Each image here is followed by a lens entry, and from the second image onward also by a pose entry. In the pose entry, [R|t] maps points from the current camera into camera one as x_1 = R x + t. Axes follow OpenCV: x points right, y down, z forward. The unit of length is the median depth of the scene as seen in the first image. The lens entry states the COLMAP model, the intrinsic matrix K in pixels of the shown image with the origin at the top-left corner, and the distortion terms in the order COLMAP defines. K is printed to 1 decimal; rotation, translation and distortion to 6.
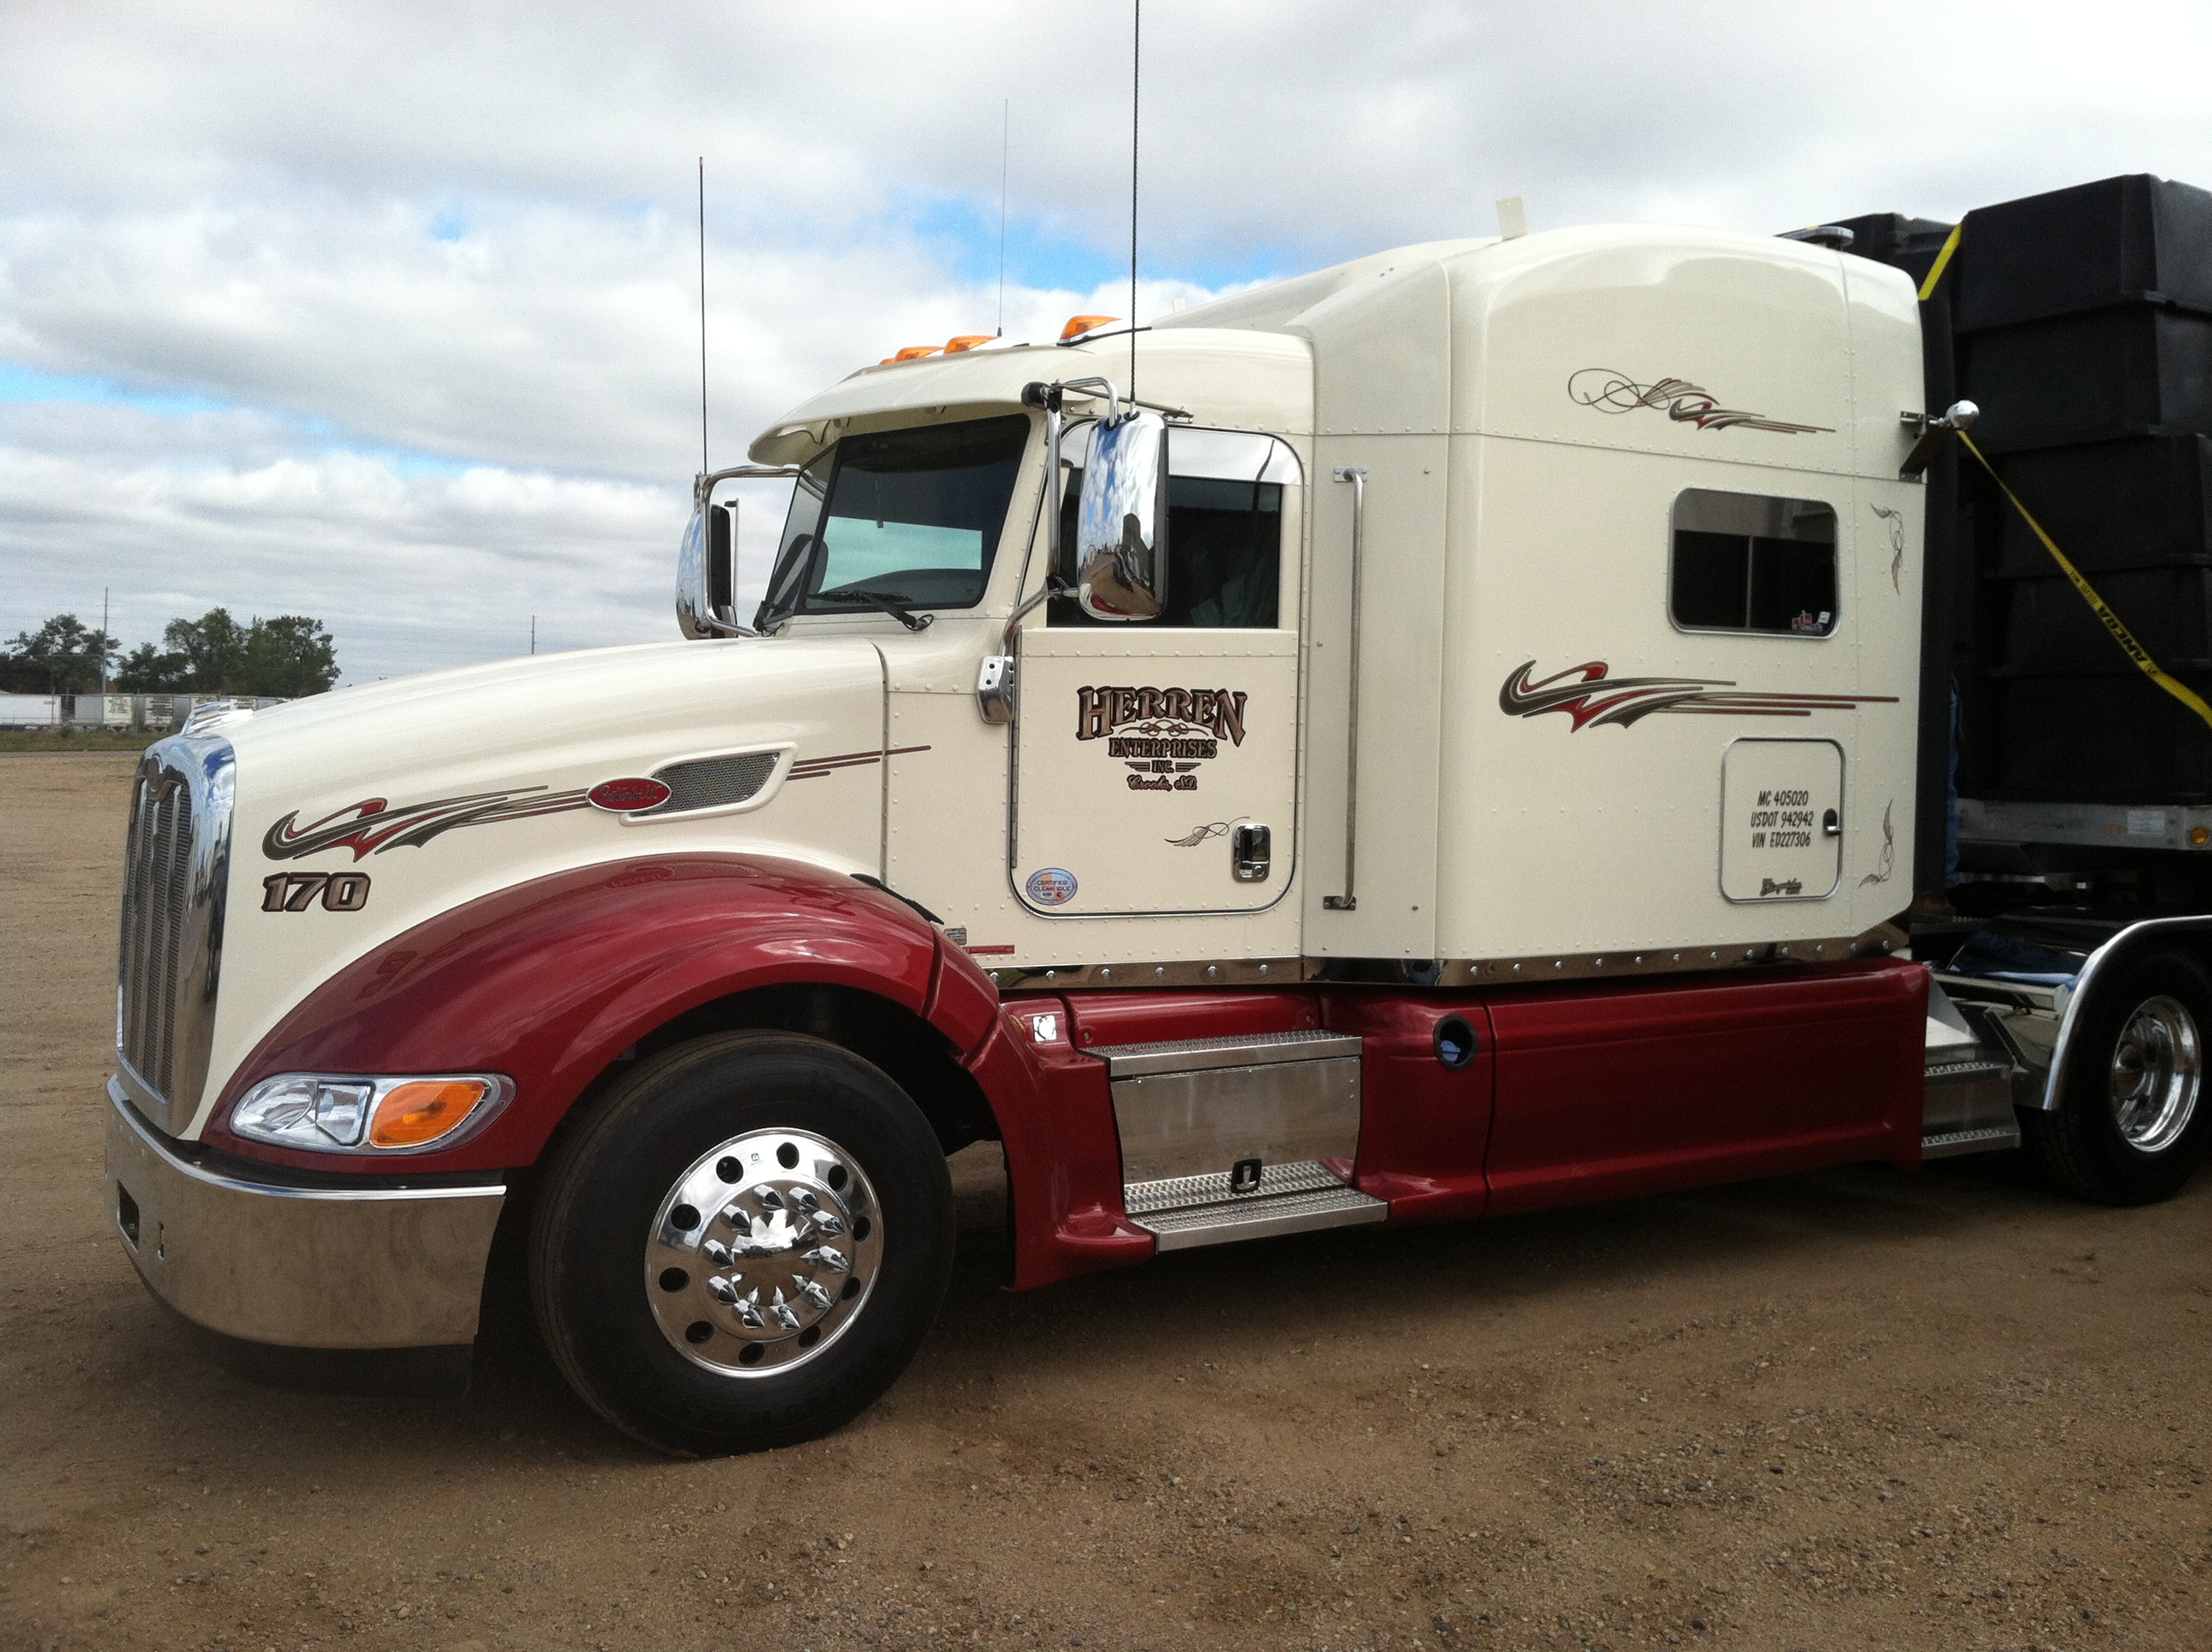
lens RADIAL K [[2851.5, 0, 1106.0], [0, 2851.5, 826.0], [0, 0, 1]] dist [-0.128685, -0.032582]
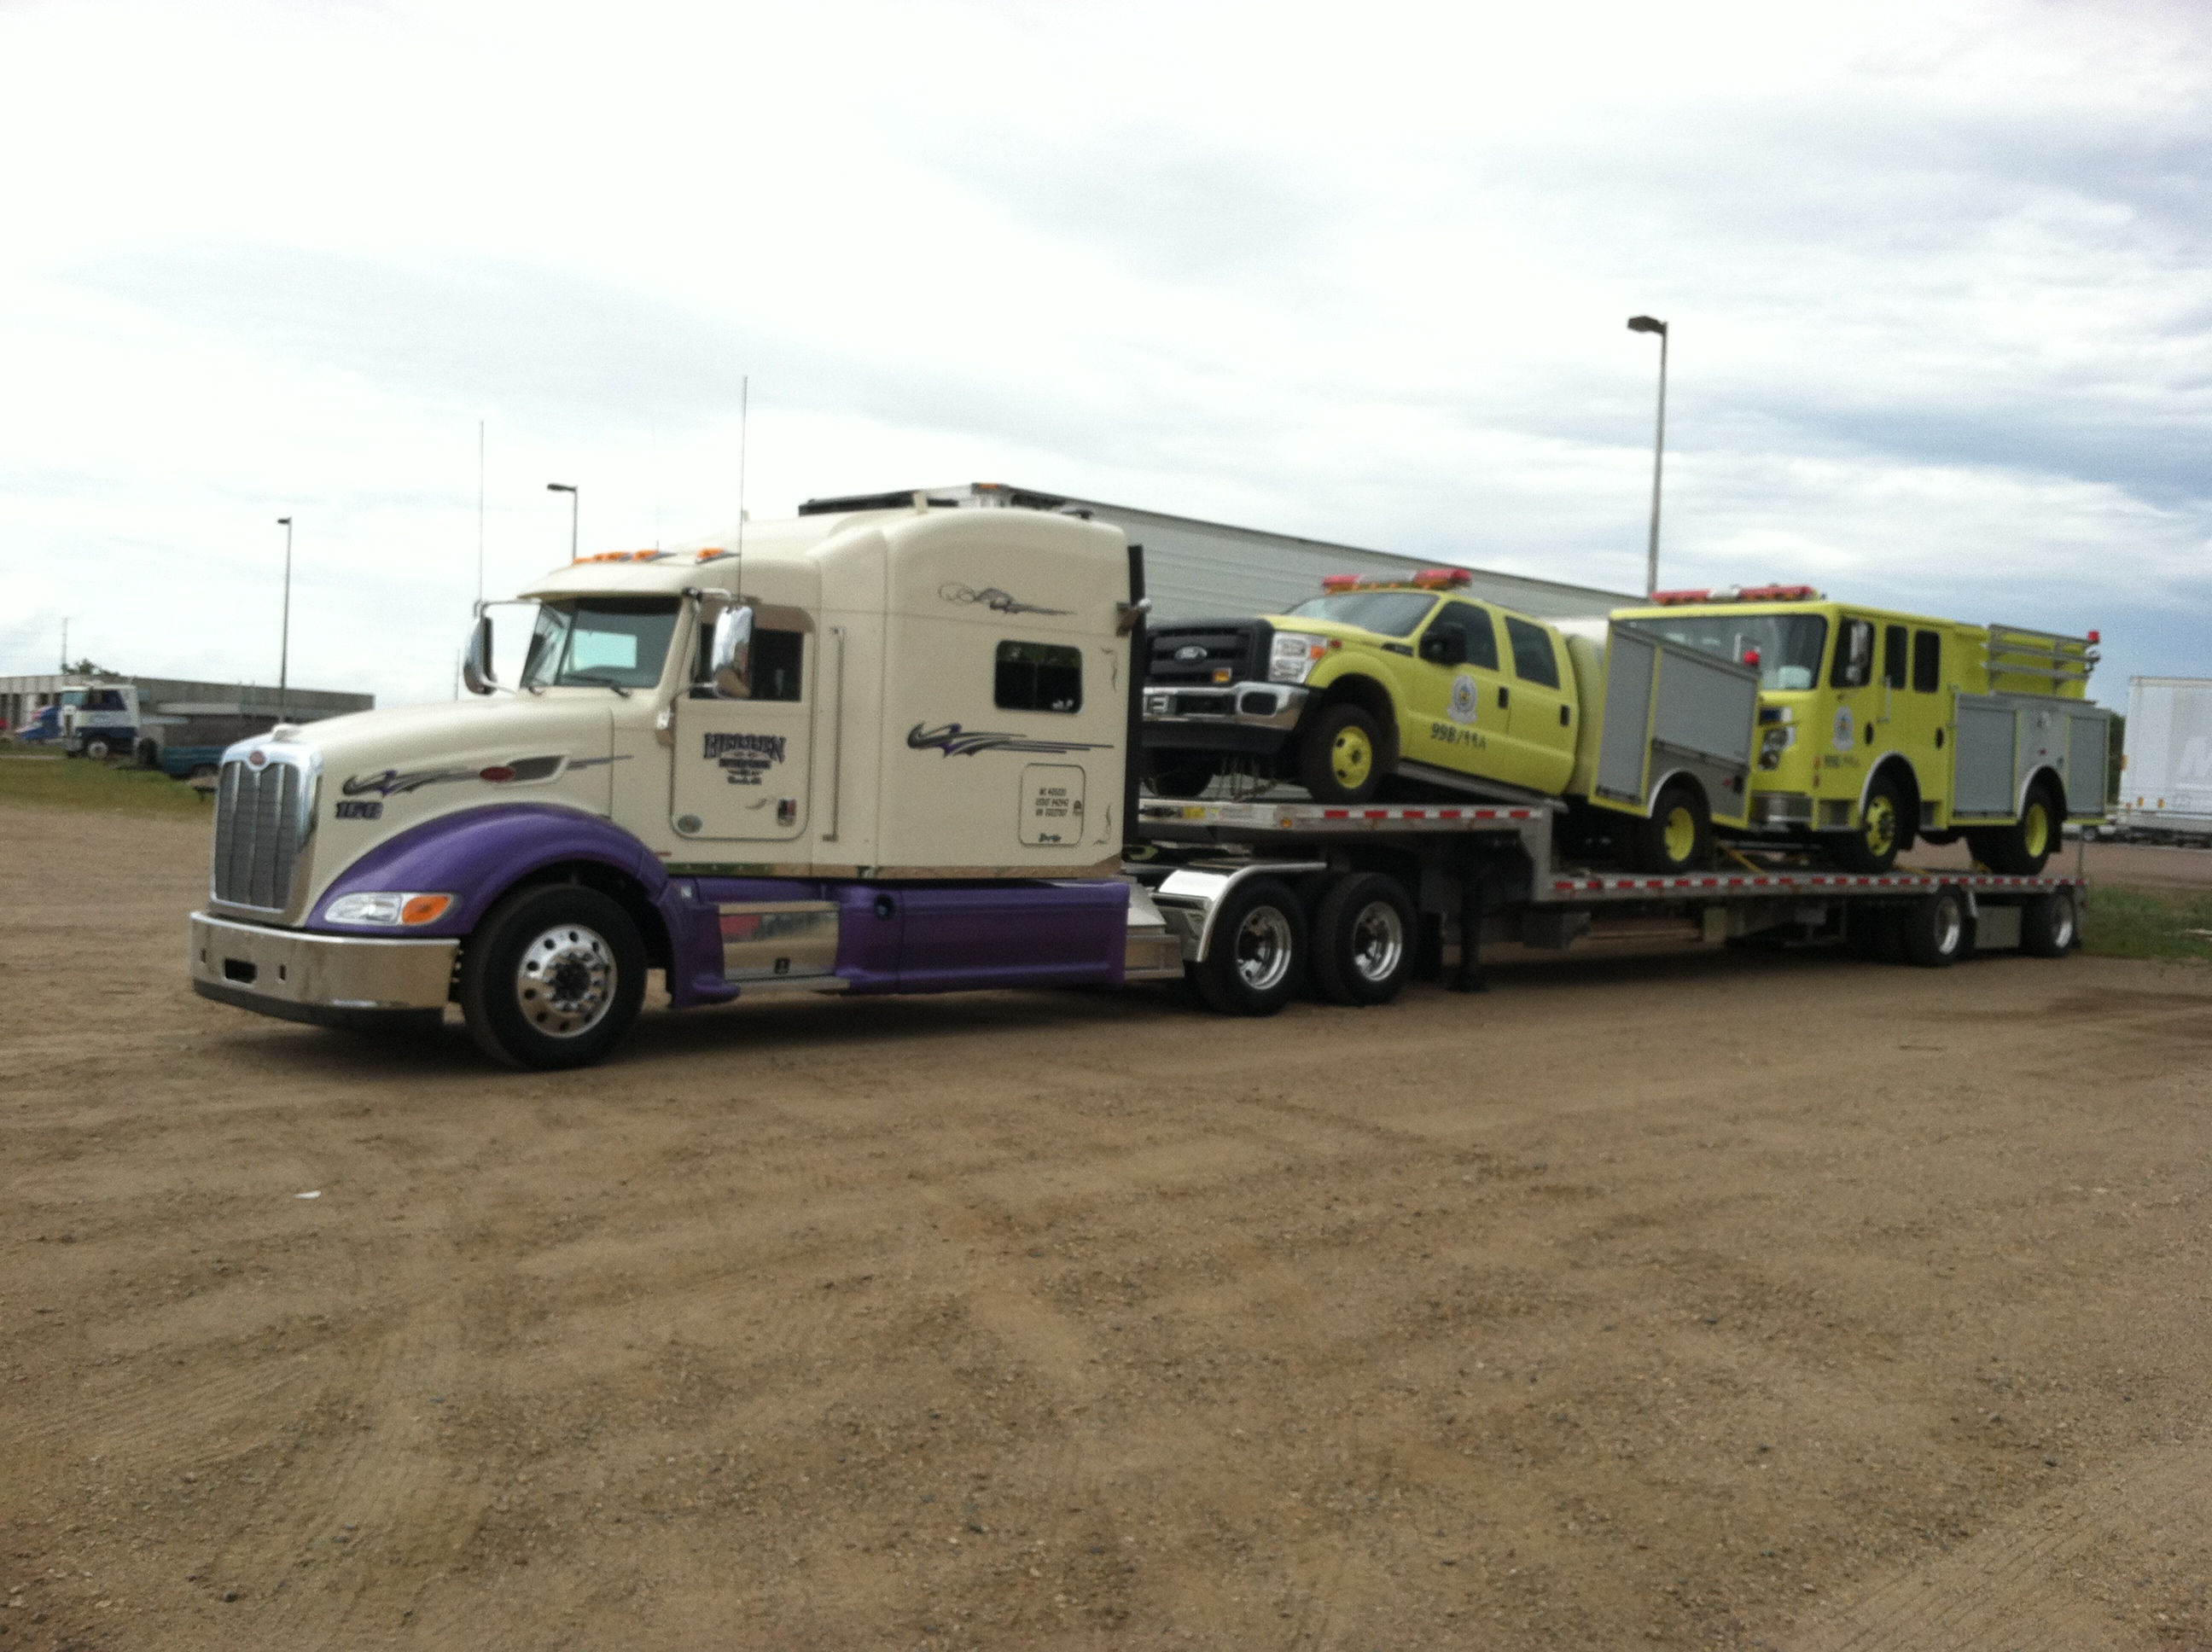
lens RADIAL K [[2851.5, 0, 1106.0], [0, 2851.5, 826.0], [0, 0, 1]] dist [-0.128685, -0.032582]
pose [[0.988575, 0.018753, 0.149556, -0.027840], [-0.014788, 0.999510, -0.027582, 0.071928], [-0.150000, 0.025055, 0.988368, -1.056671]]
